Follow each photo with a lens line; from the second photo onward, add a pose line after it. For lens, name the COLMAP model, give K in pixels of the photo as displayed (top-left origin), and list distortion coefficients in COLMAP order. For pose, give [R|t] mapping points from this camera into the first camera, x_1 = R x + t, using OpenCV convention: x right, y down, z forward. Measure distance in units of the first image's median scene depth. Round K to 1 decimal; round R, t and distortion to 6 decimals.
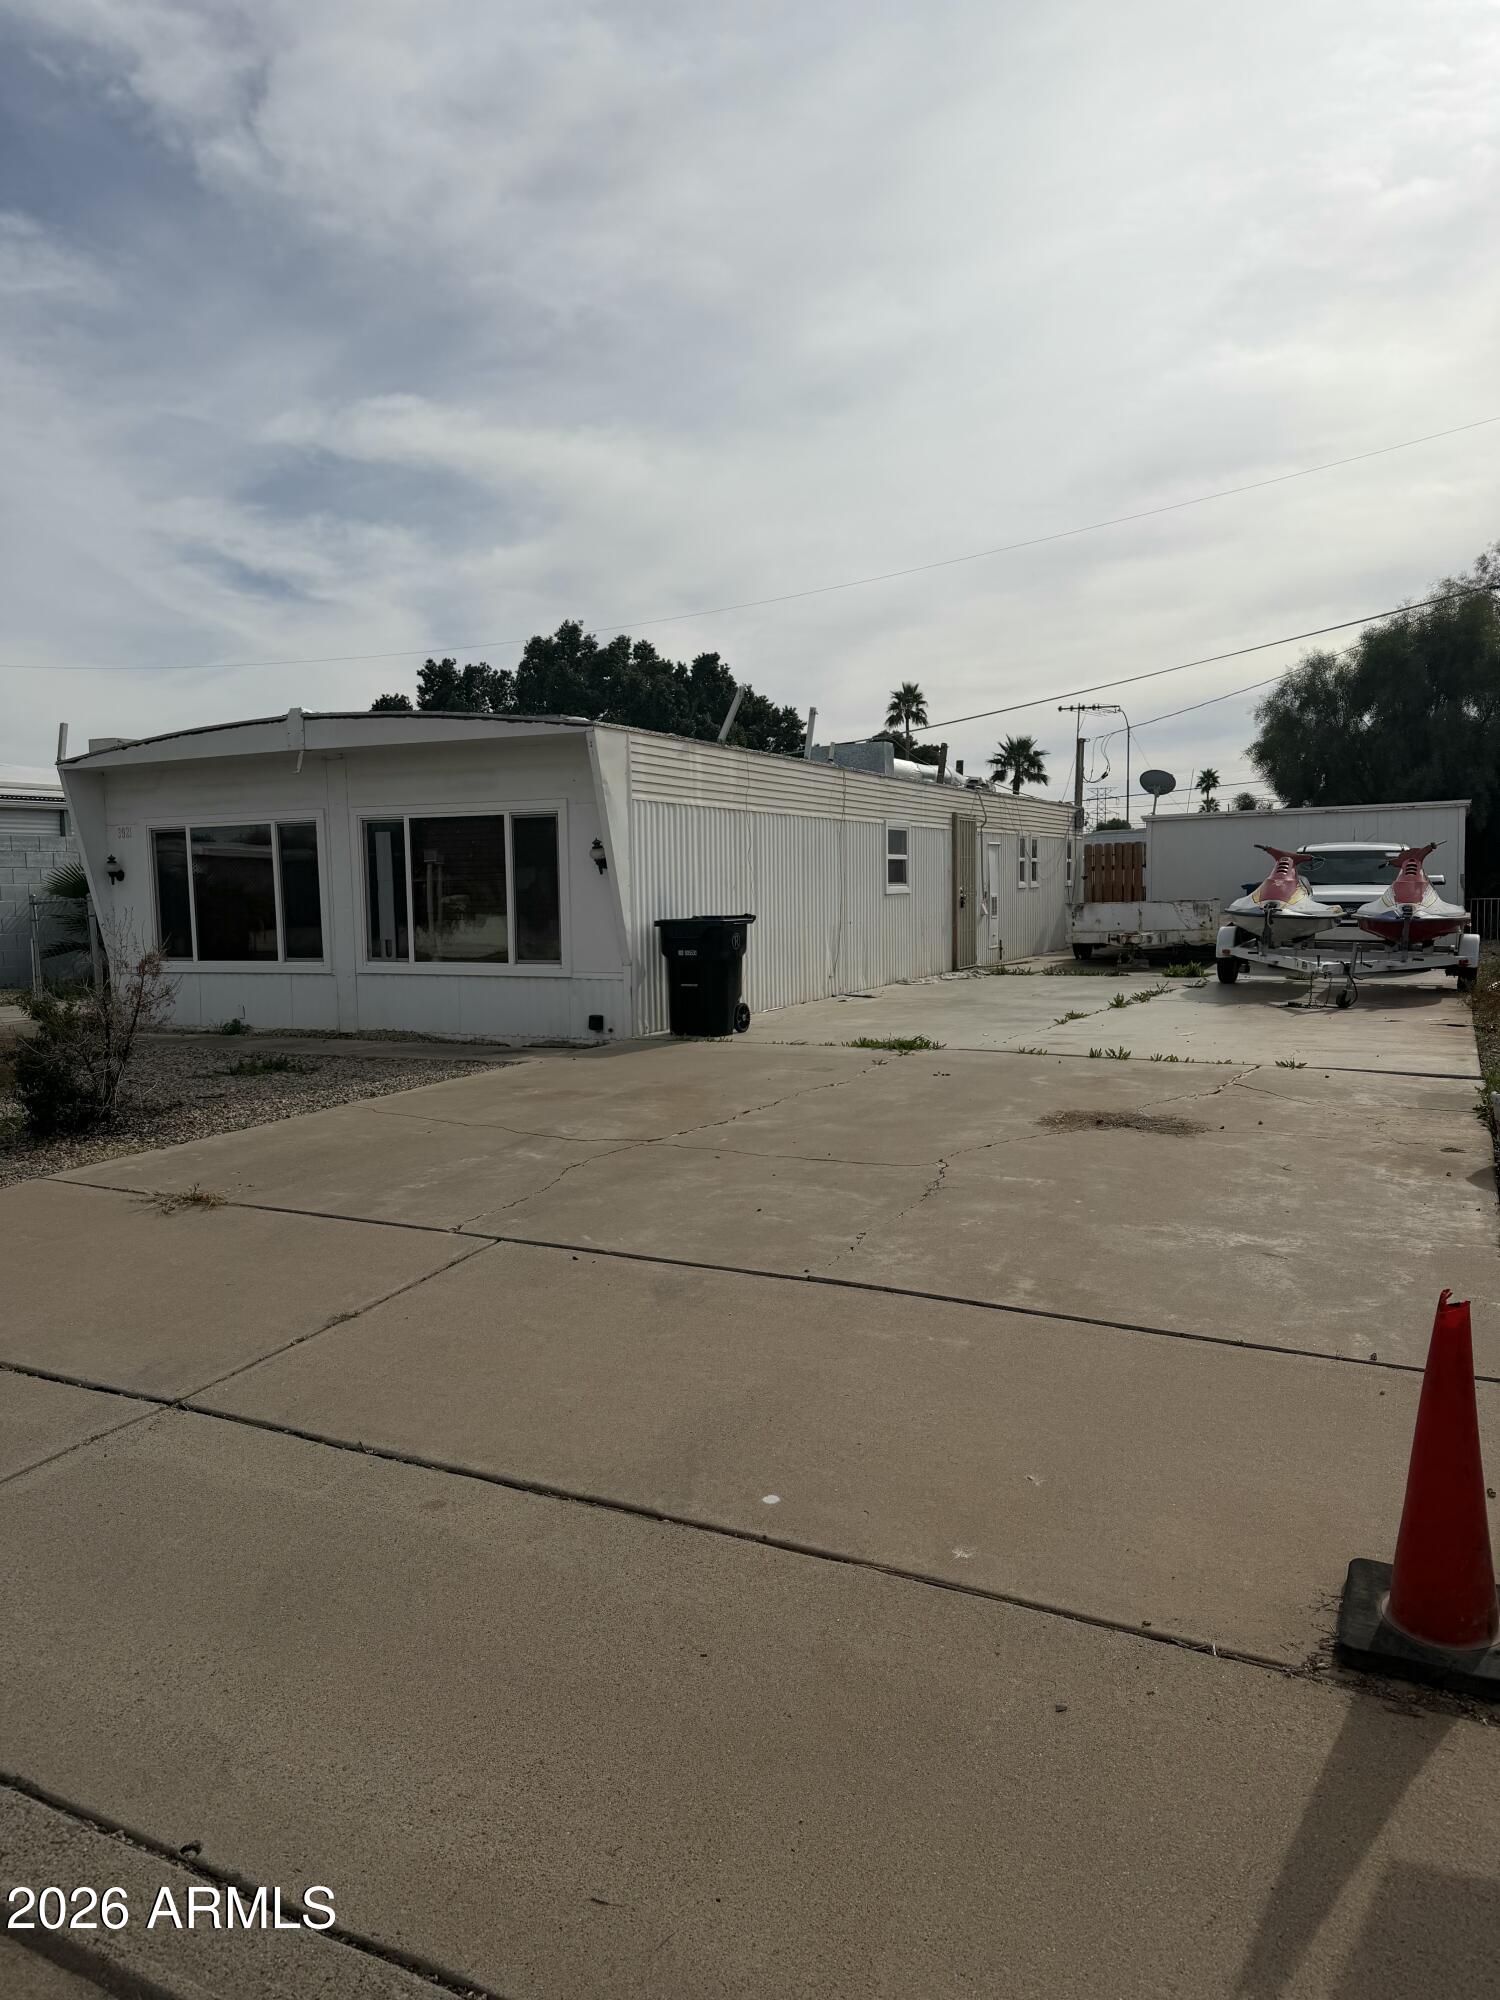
lens RADIAL K [[1406.7, 0, 755.3], [0, 1406.7, 1013.9], [0, 0, 1]] dist [0.082925, -0.082451]
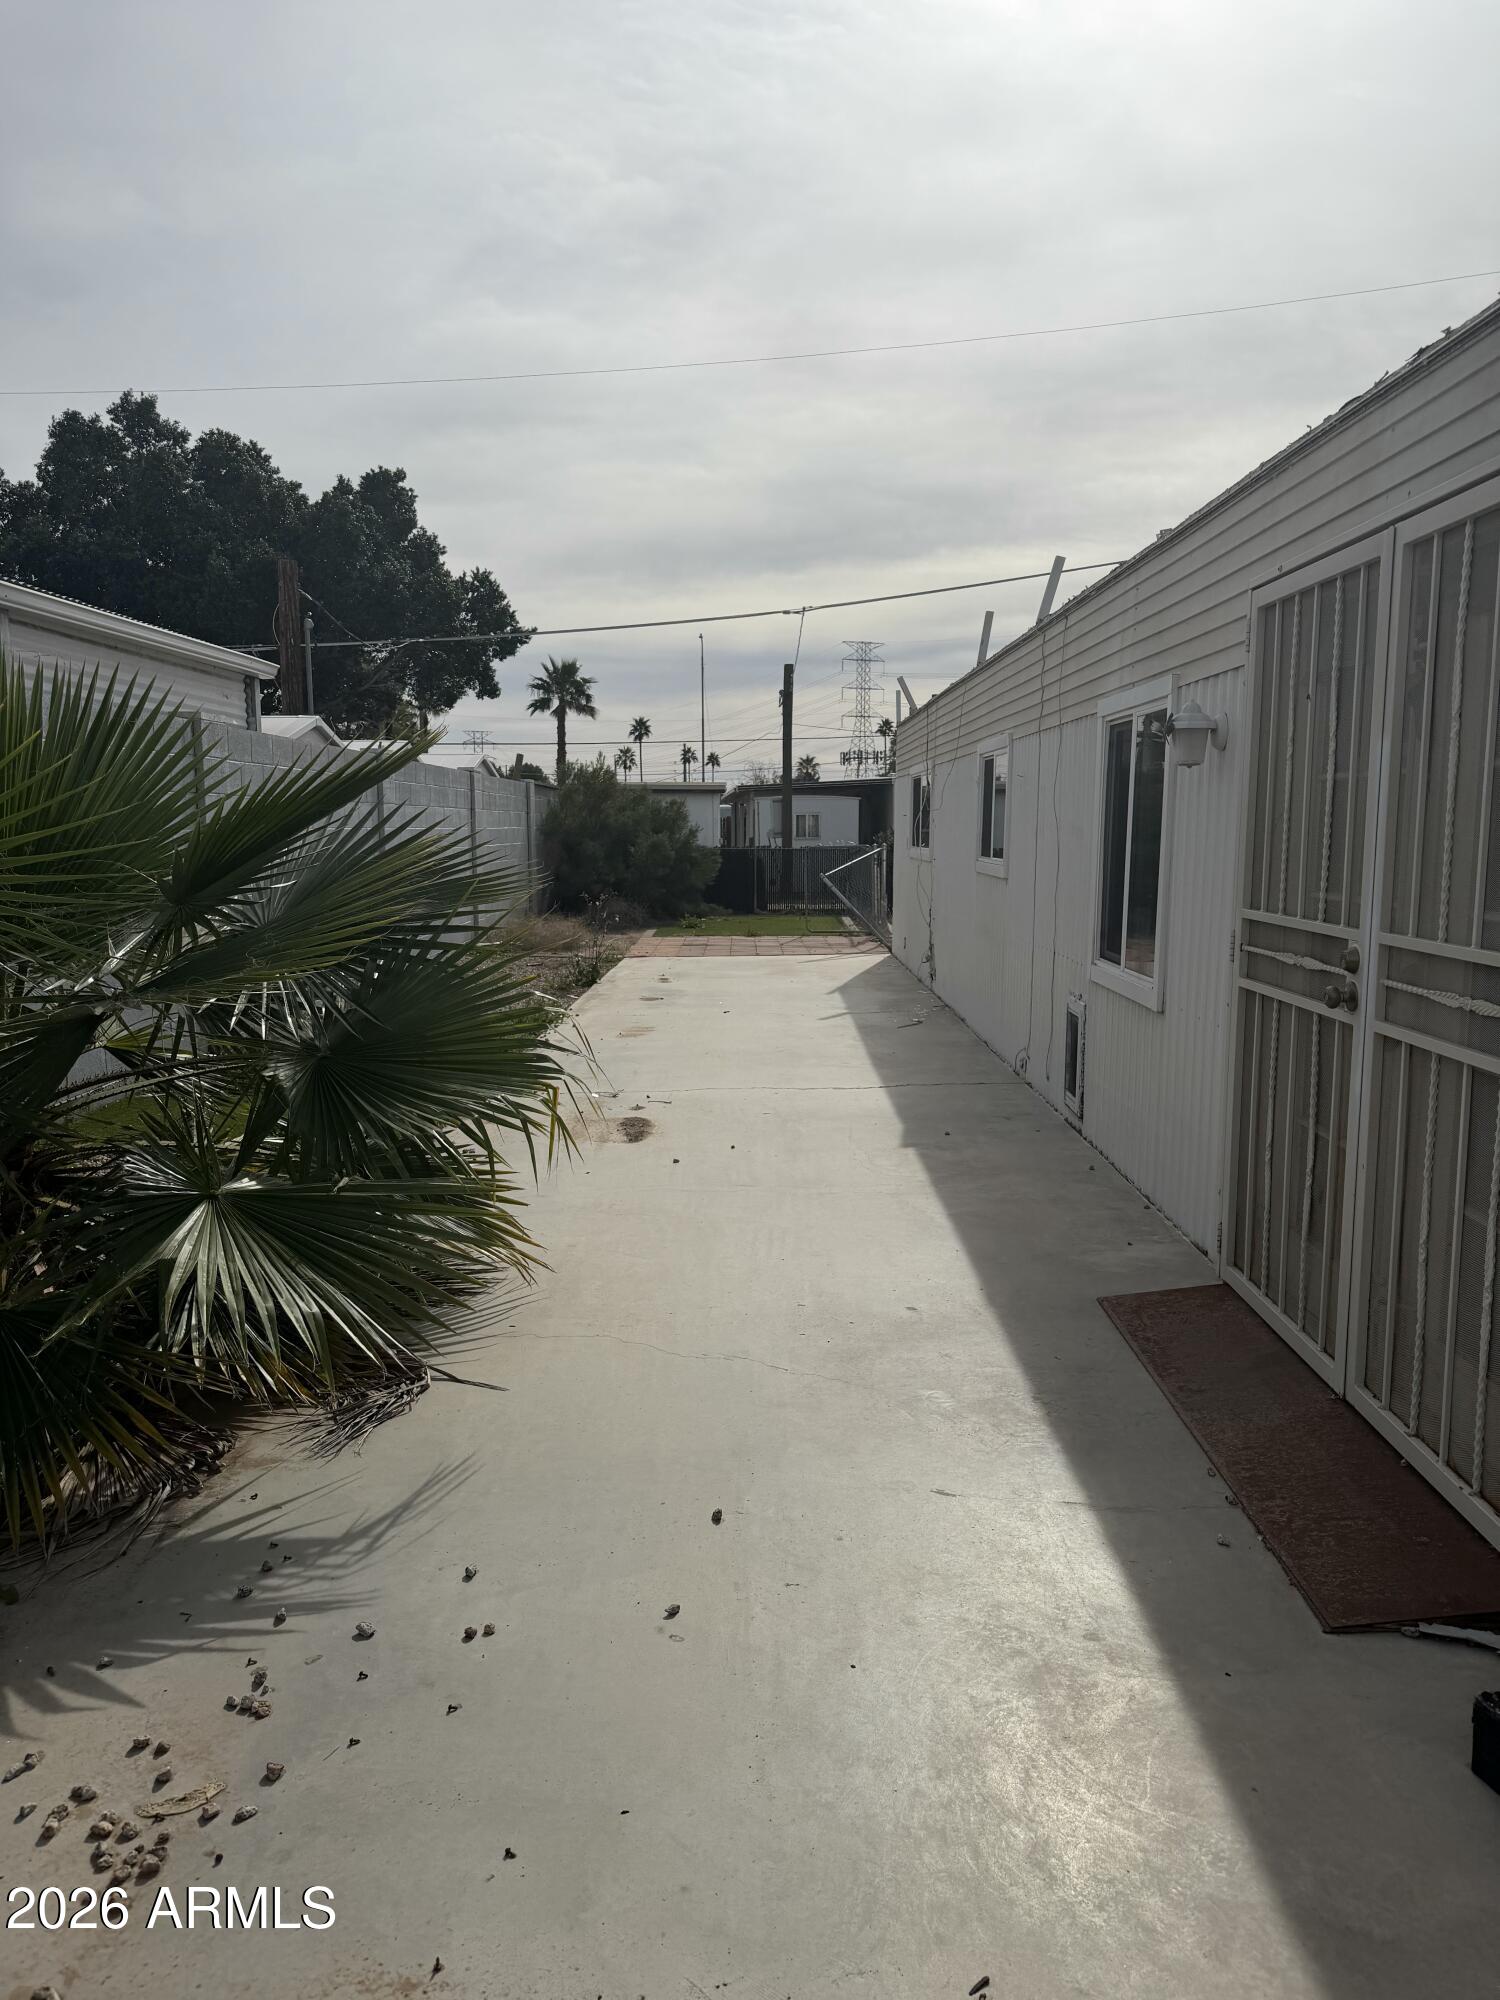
lens RADIAL K [[1386.9, 0, 749.8], [0, 1386.9, 1099.1], [0, 0, 1]] dist [0.032486, -0.079749]
pose [[0.898010, -0.064483, 0.435224, -0.601799], [0.021099, 0.994375, 0.103793, -0.108133], [-0.439469, -0.084024, 0.894319, 1.141256]]
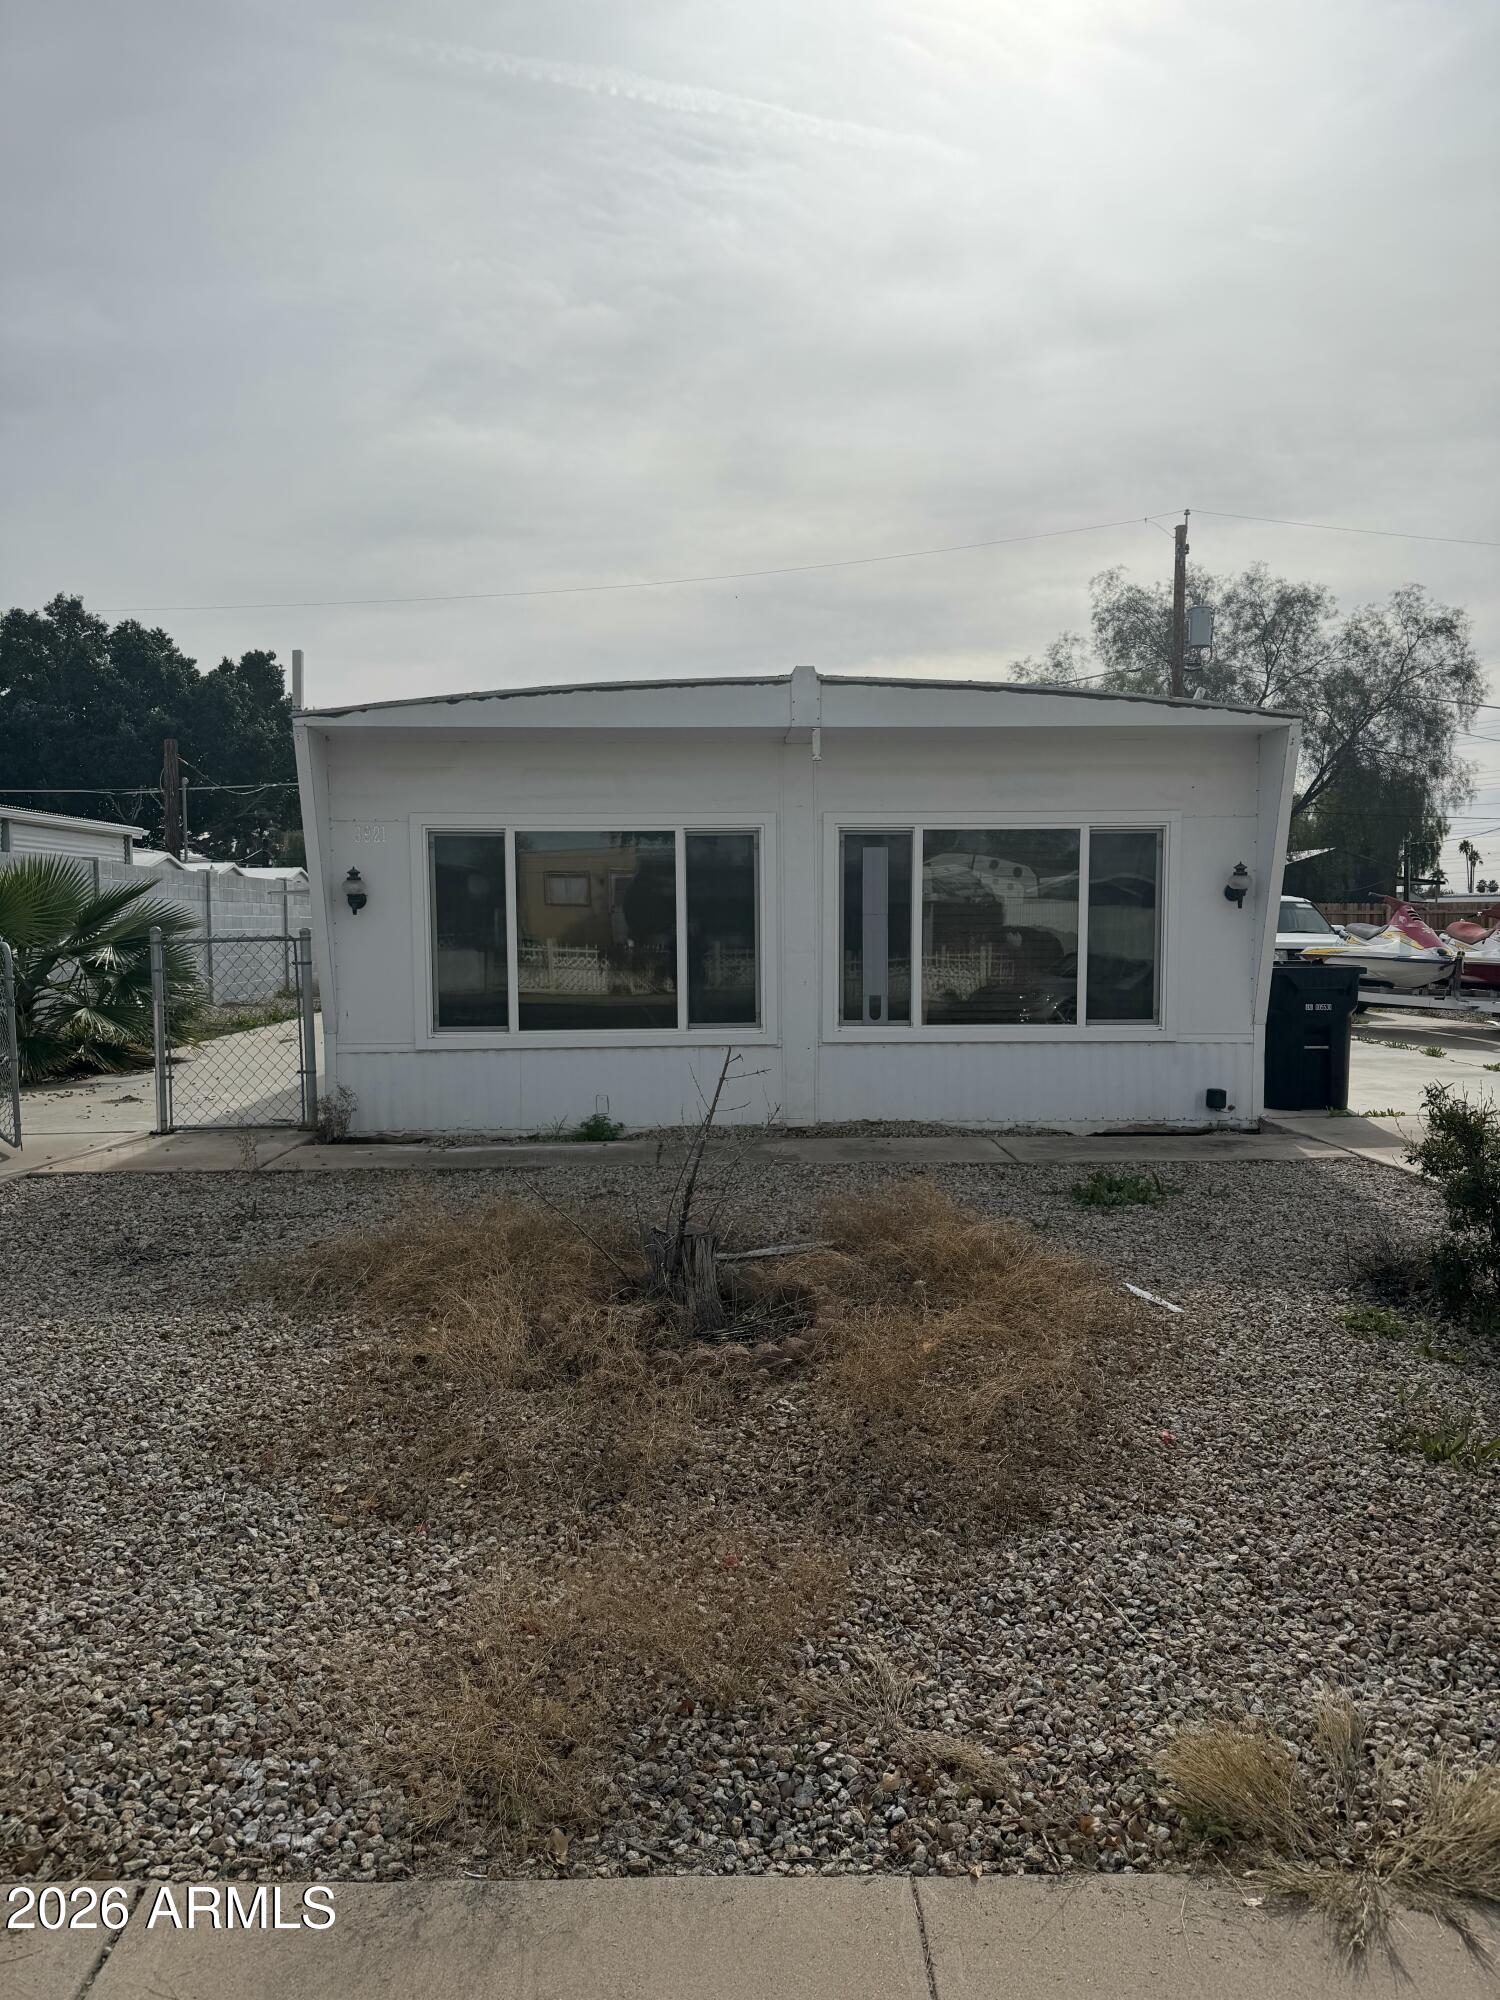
lens RADIAL K [[1425.2, 0, 752.4], [0, 1425.2, 1035.7], [0, 0, 1]] dist [-0.000647, -0.004819]
pose [[0.875352, -0.022028, 0.482984, -0.650408], [0.030258, 0.999499, -0.009254, -0.026371], [-0.482539, 0.022714, 0.875580, 0.380813]]
